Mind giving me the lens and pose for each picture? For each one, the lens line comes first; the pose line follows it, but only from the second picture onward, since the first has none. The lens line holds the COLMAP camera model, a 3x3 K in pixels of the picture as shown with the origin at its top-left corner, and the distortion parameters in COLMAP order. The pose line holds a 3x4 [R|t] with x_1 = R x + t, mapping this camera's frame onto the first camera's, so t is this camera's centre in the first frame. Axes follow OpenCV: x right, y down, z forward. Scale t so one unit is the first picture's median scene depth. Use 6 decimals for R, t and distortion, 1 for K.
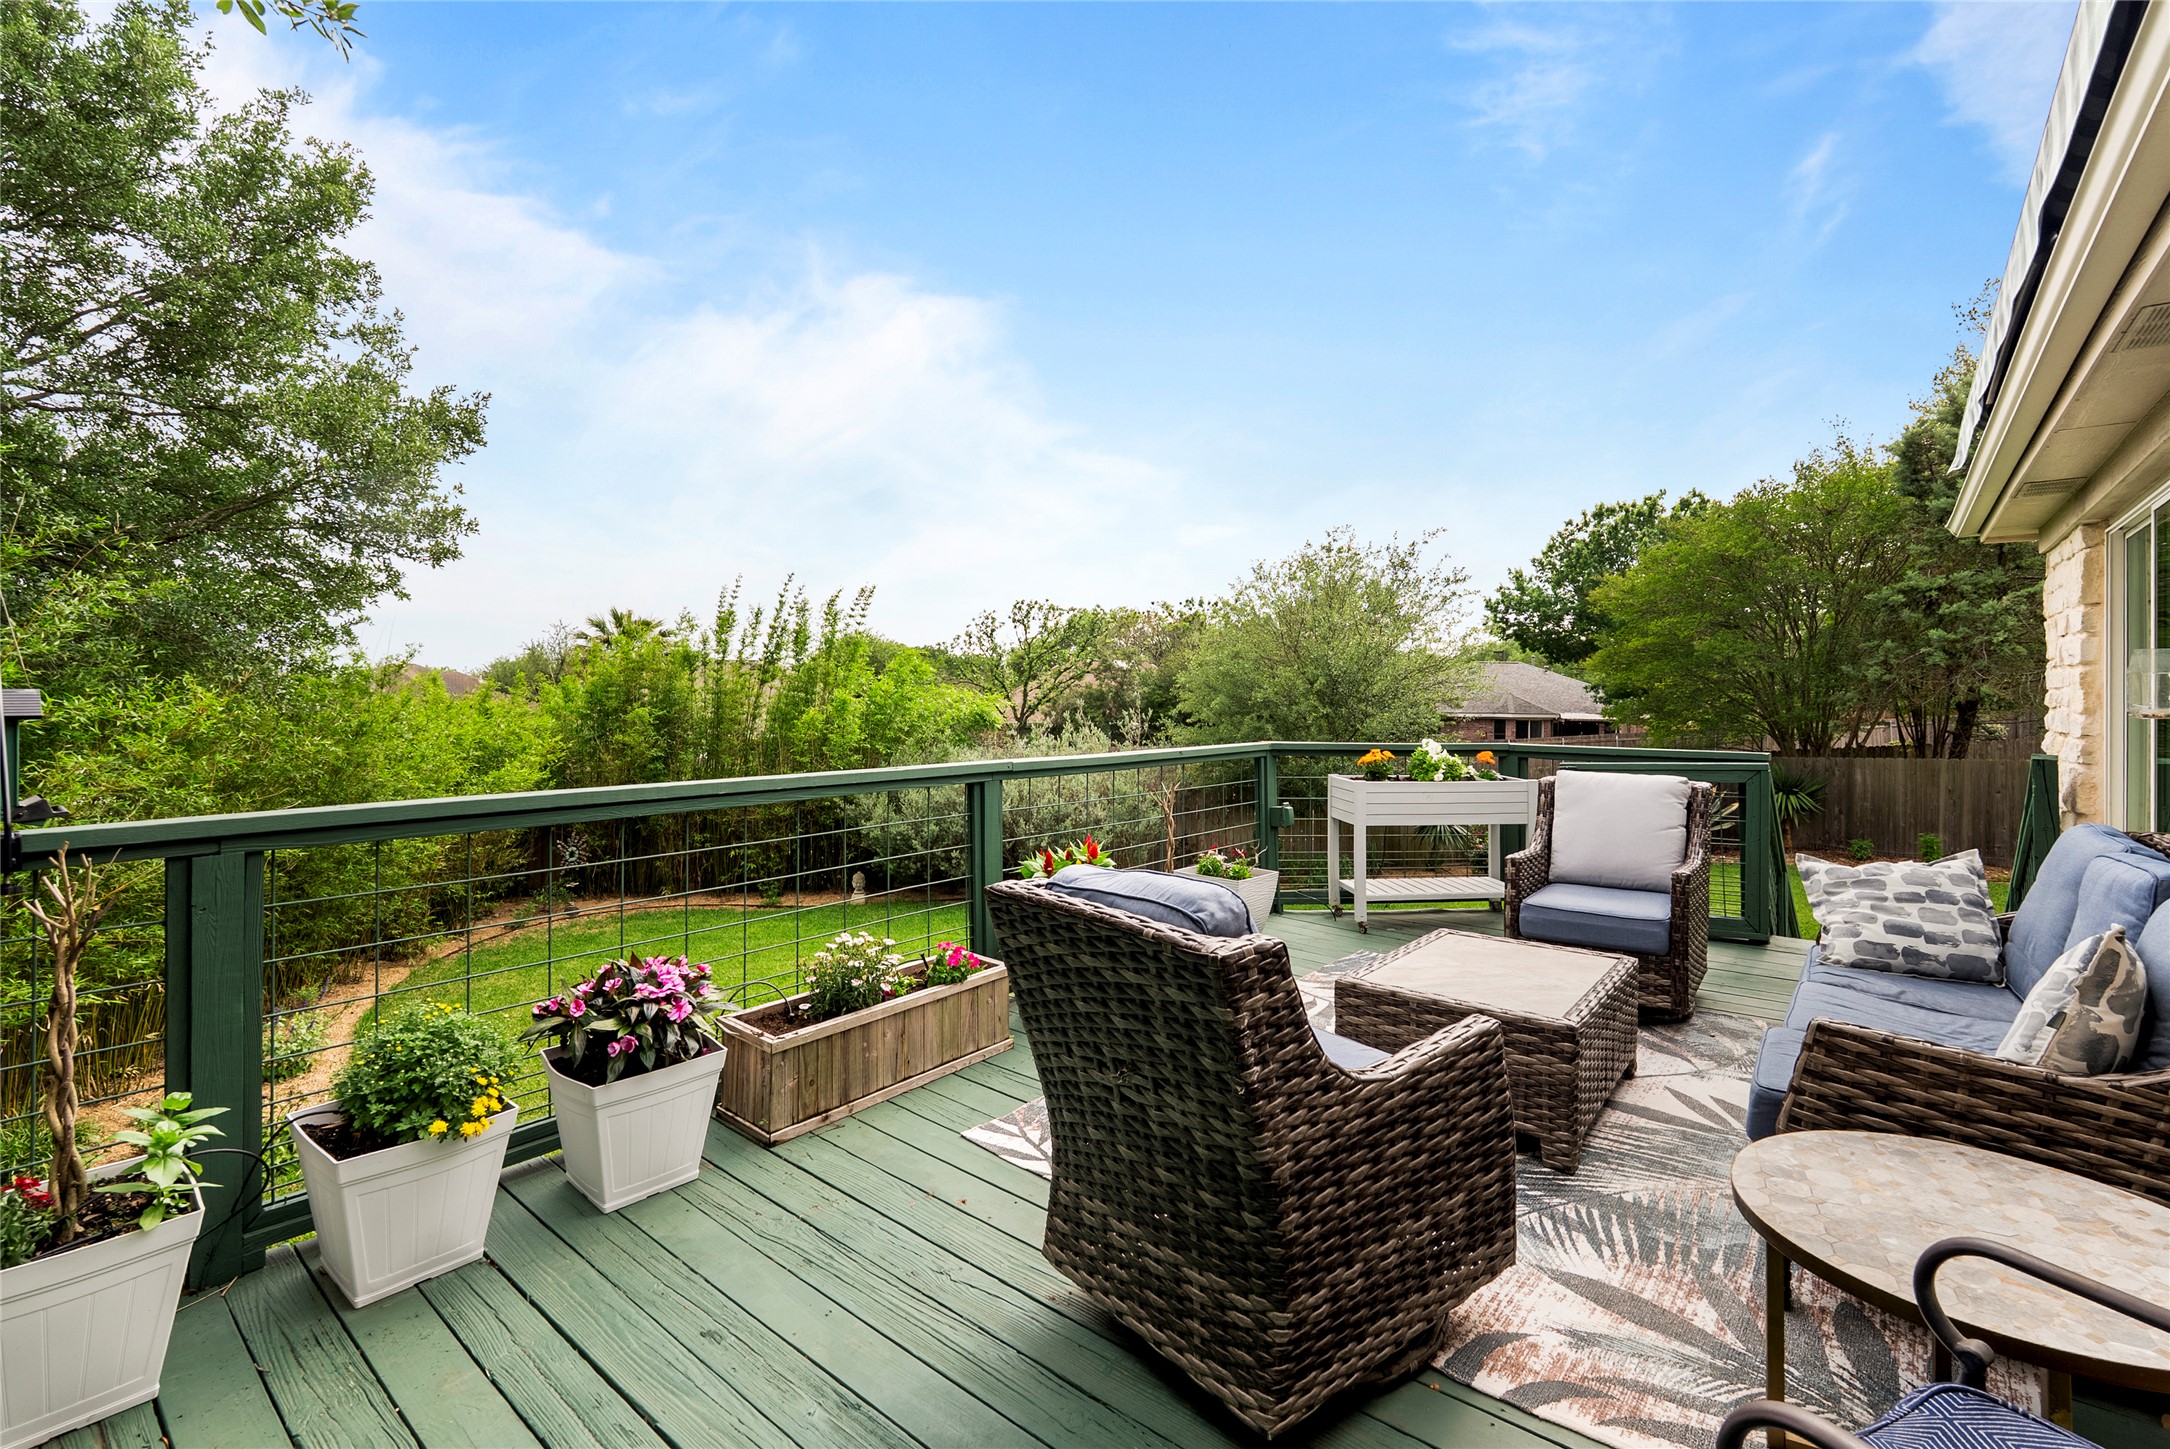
lens RADIAL K [[976.0, 0, 1085.0], [0, 976.0, 704.5], [0, 0, 1]] dist [-0.004555, -0.000053]
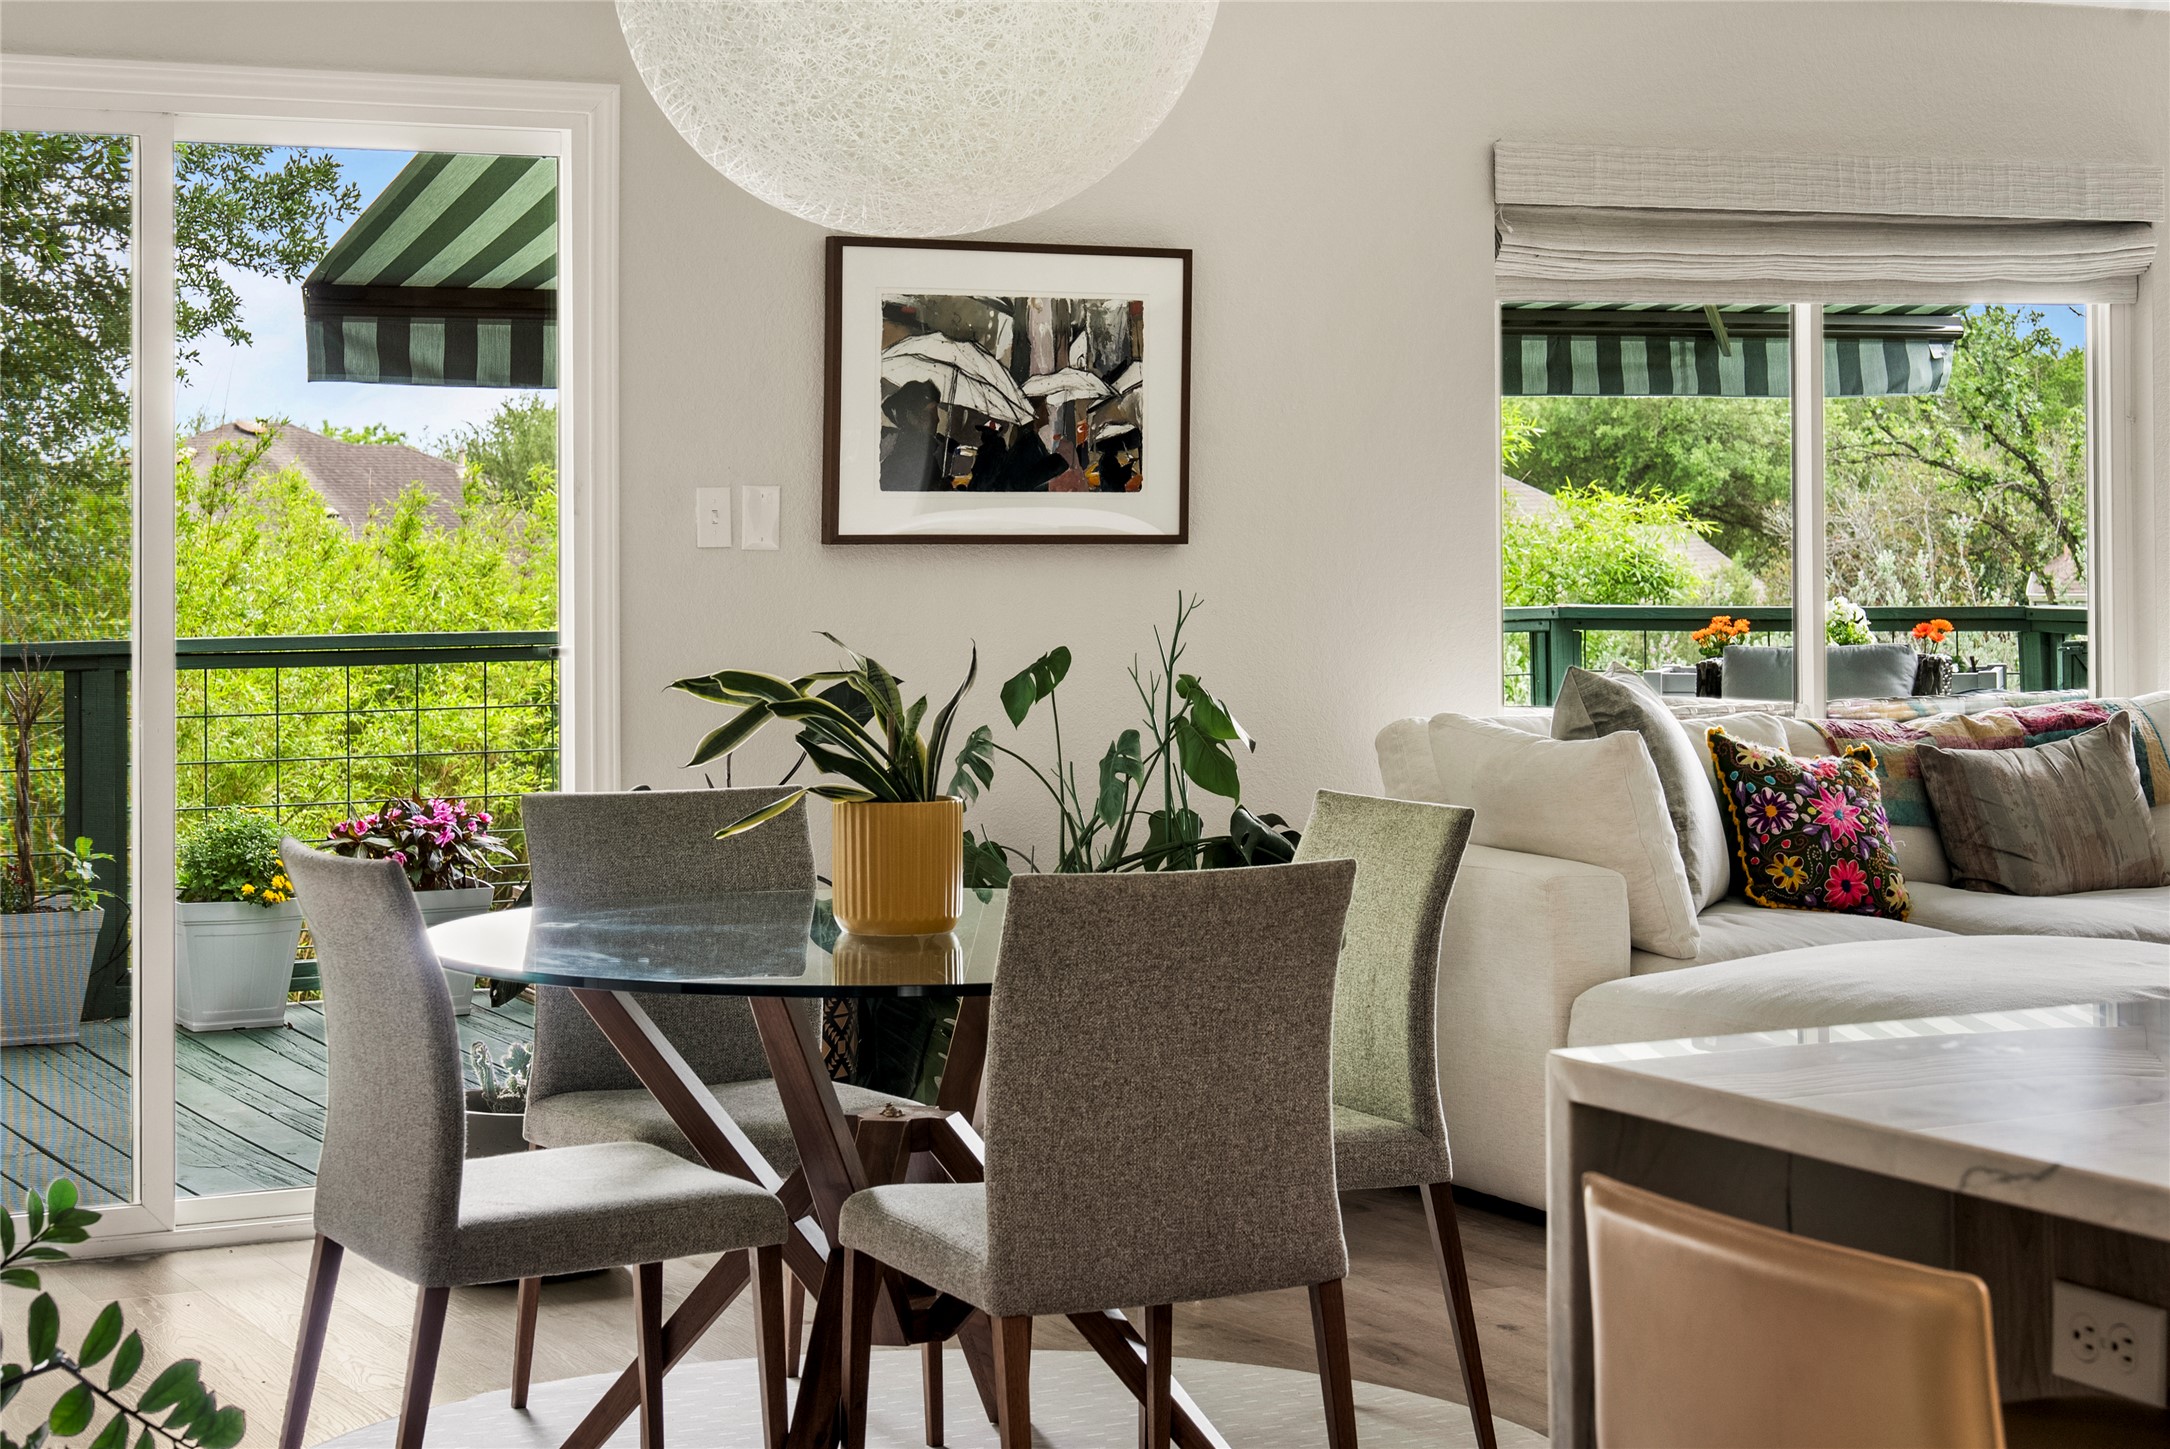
lens RADIAL K [[3955.9, 0, 1085.6], [0, 3955.9, 721.5], [0, 0, 1]] dist [0.041137, 0.000000]
pose [[0.917618, 0.013449, -0.397236, 0.586241], [0.004817, 0.998978, 0.044949, -0.000728], [0.397435, -0.043159, 0.916615, -0.808559]]
